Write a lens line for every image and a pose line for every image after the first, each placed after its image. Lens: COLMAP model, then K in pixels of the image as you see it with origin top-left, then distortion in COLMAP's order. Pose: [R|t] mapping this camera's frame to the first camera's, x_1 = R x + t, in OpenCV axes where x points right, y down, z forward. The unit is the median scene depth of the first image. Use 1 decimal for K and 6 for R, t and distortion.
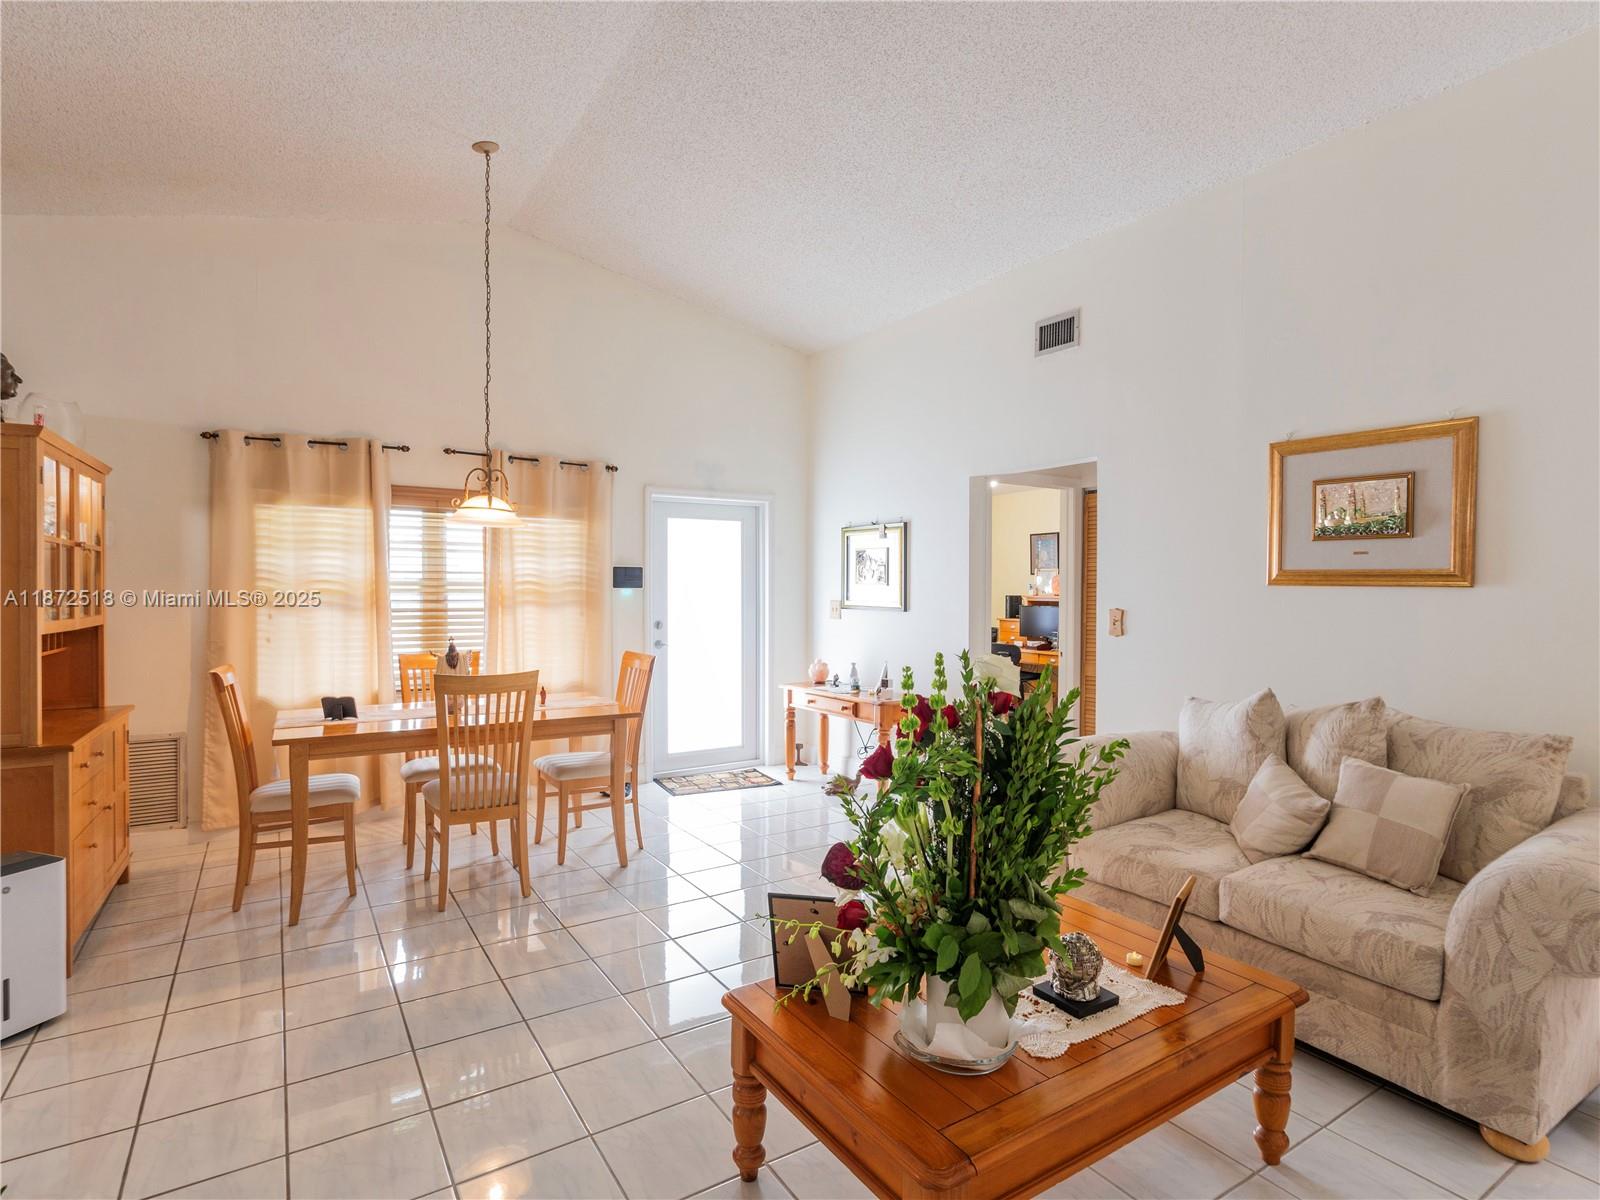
lens RADIAL K [[822.5, 0, 798.3], [0, 822.5, 593.9], [0, 0, 1]] dist [-0.011464, 0.002522]
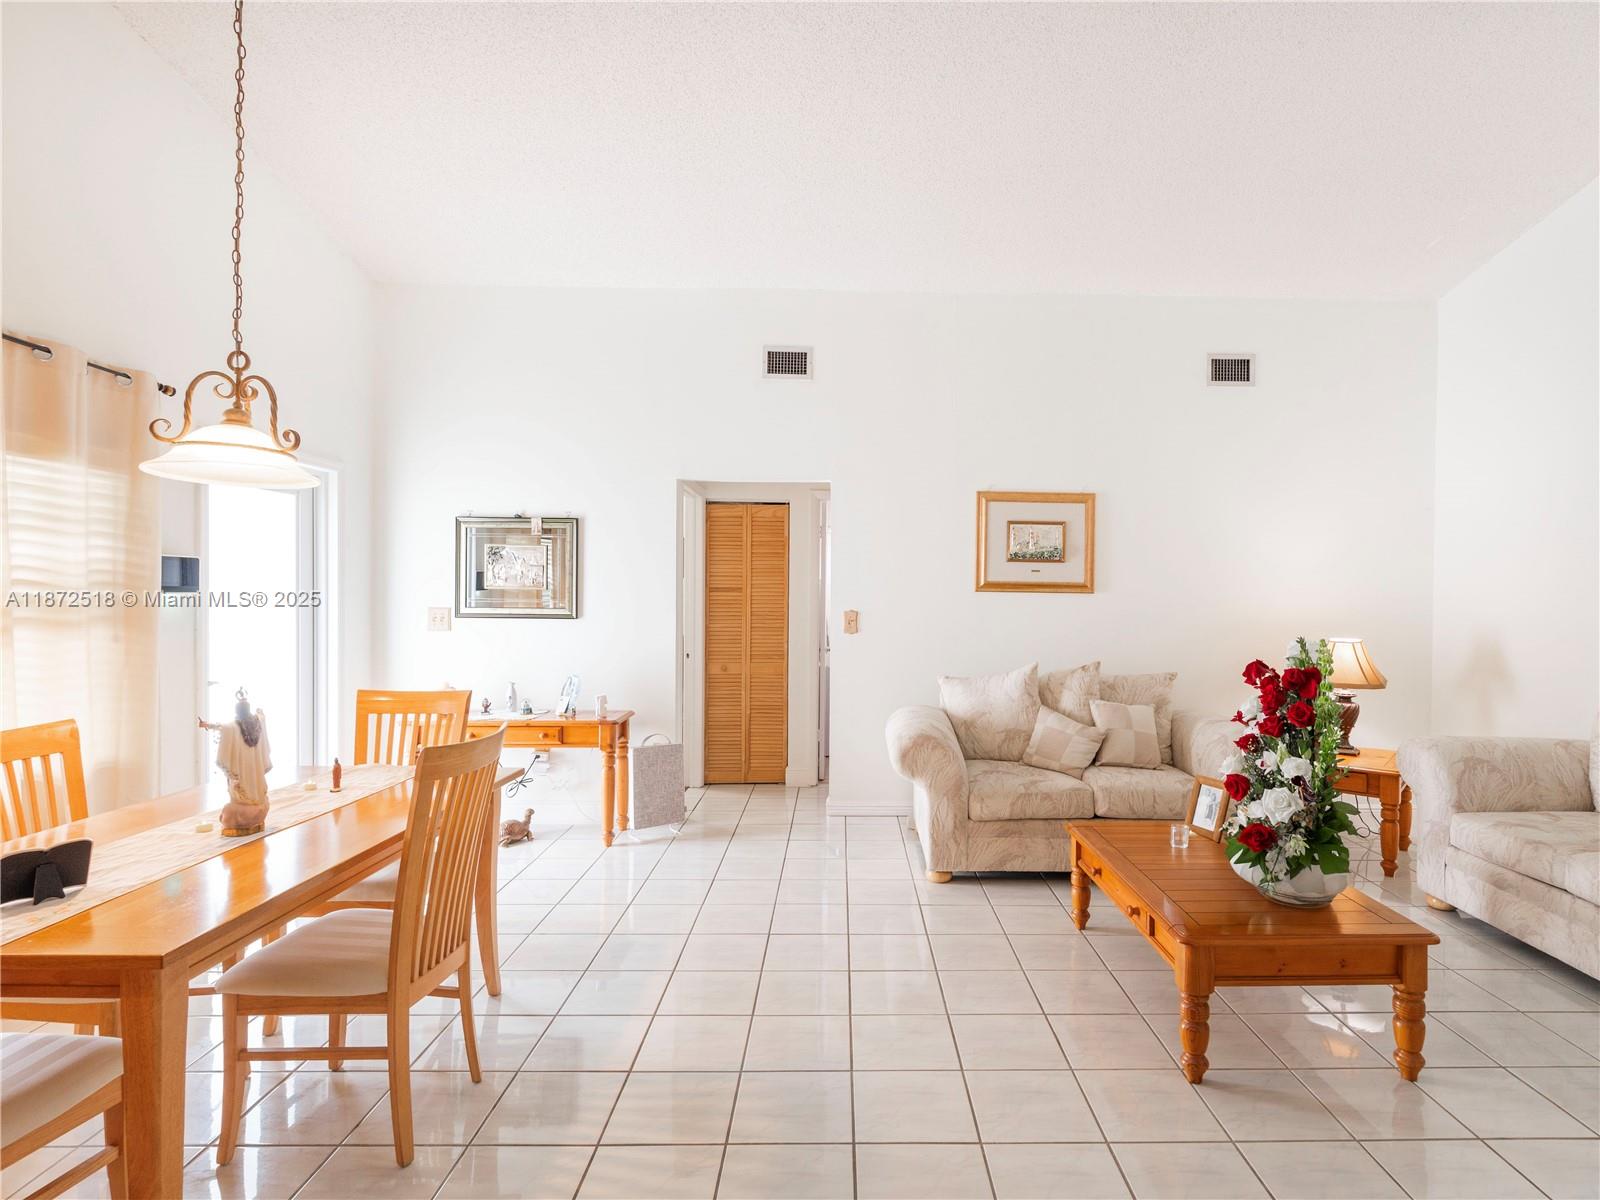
lens RADIAL K [[822.5, 0, 855.1], [0, 822.5, 600.9], [0, 0, 1]] dist [-0.011464, 0.002522]
pose [[0.527554, -0.008848, 0.849475, -0.759921], [0.003244, 0.999959, 0.008401, -0.007425], [-0.849515, -0.001676, 0.527561, 0.445354]]
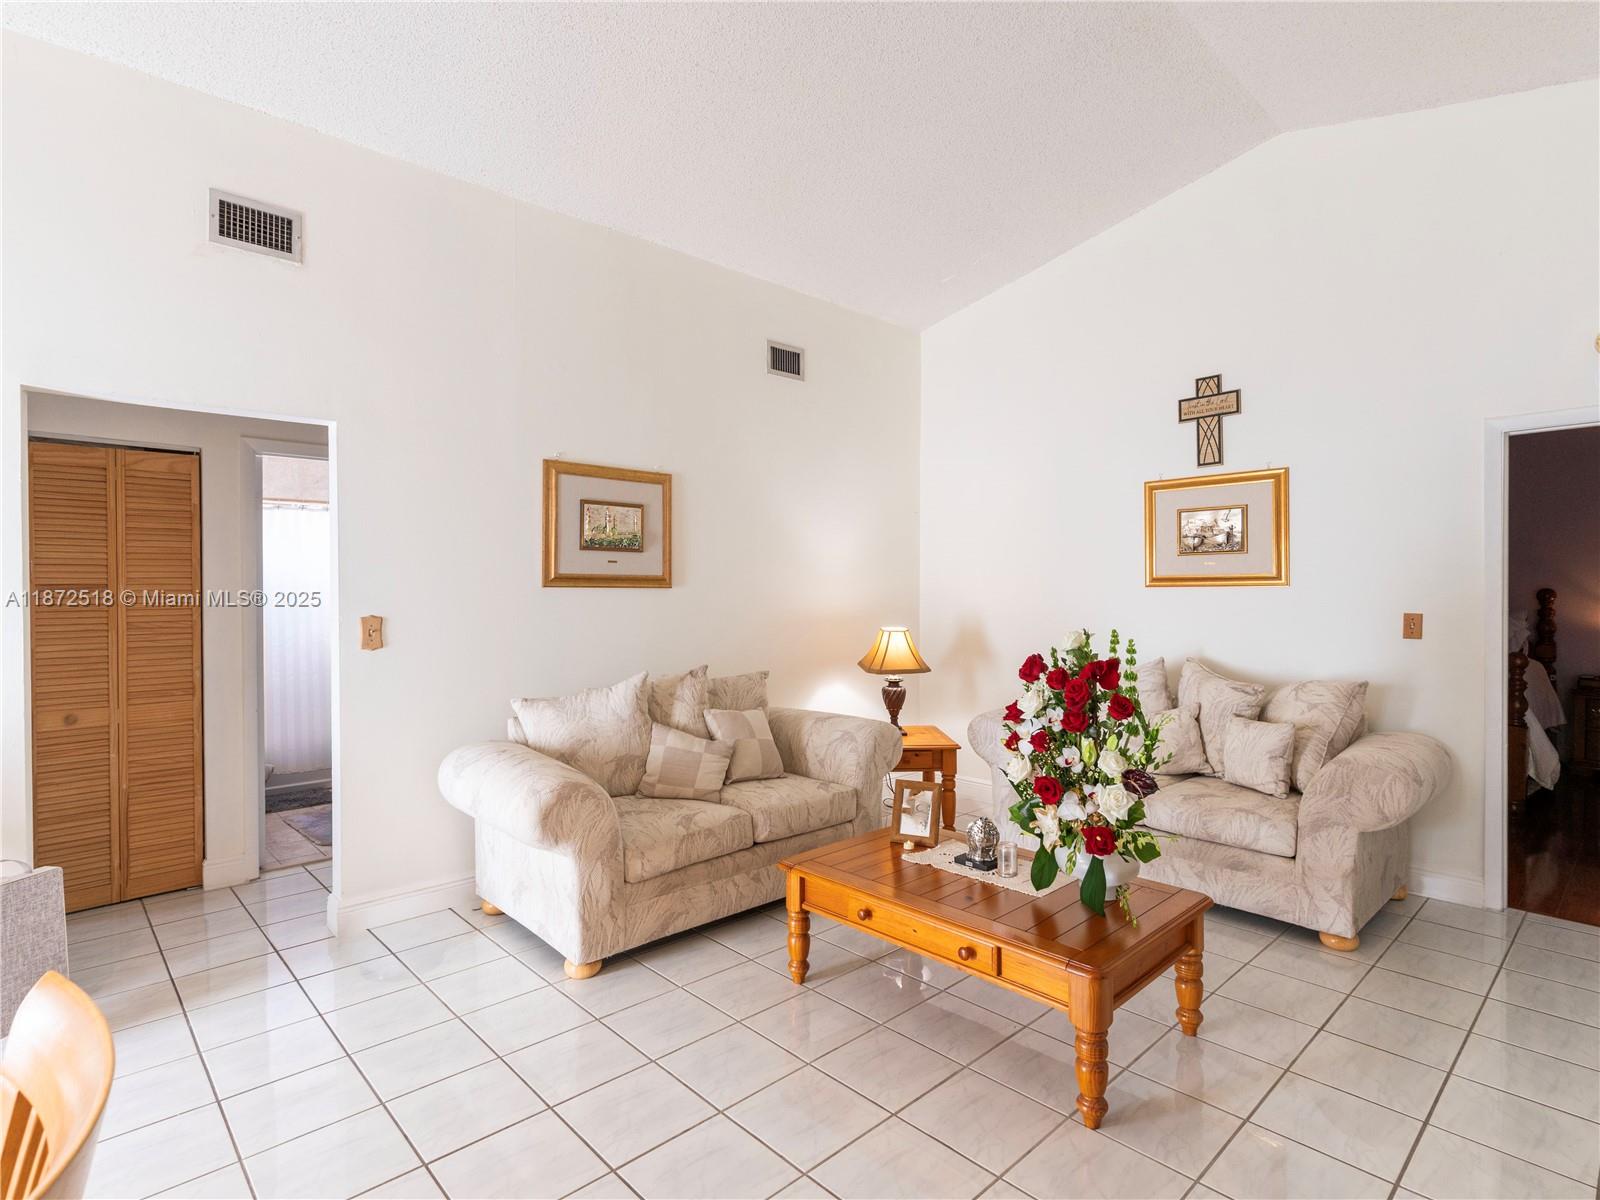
lens RADIAL K [[822.5, 0, 803.1], [0, 822.5, 599.2], [0, 0, 1]] dist [-0.011464, 0.002522]
pose [[-0.172422, -0.015229, 0.984905, -0.598384], [0.012102, 0.999772, 0.017578, -0.009522], [-0.984949, 0.014950, -0.172199, 0.875374]]
